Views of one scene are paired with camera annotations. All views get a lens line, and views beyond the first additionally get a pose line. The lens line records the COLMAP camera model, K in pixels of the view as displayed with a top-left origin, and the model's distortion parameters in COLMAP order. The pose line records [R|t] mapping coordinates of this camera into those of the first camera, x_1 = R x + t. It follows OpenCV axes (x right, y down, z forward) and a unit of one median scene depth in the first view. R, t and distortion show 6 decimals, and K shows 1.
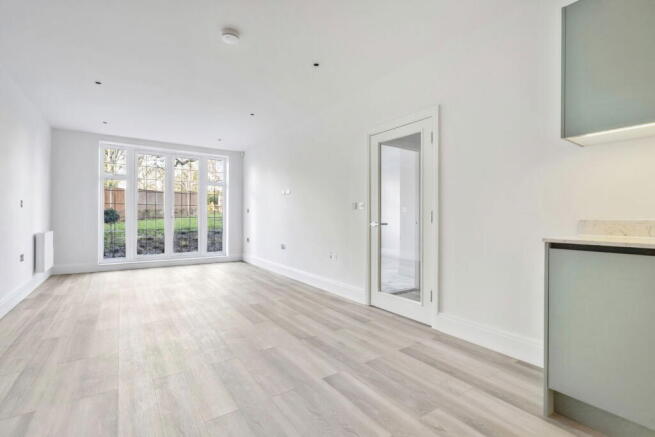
lens RADIAL K [[292.4, 0, 318.7], [0, 292.4, 215.7], [0, 0, 1]] dist [0.000402, 0.000208]
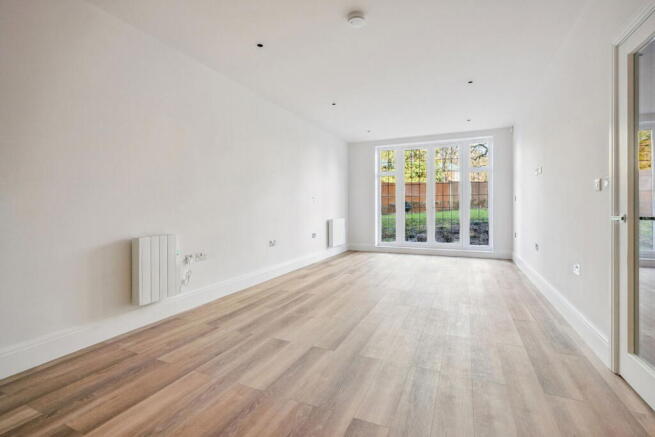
lens RADIAL K [[290.1, 0, 324.7], [0, 290.1, 210.4], [0, 0, 1]] dist [-0.000646, 0.000087]
pose [[0.541846, 0.000375, -0.840478, 0.207360], [0.012602, 0.999884, 0.008571, 0.002328], [0.840384, -0.015236, 0.541778, 0.181323]]
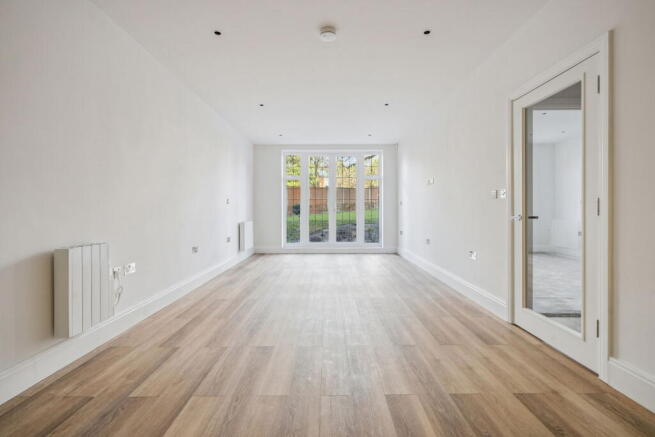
lens RADIAL K [[290.1, 0, 324.7], [0, 290.1, 210.4], [0, 0, 1]] dist [-0.000646, 0.000087]
pose [[0.834772, -0.005926, -0.550563, 0.115573], [0.009731, 0.999945, 0.003991, 0.001553], [0.550509, -0.008689, 0.834784, 0.063555]]
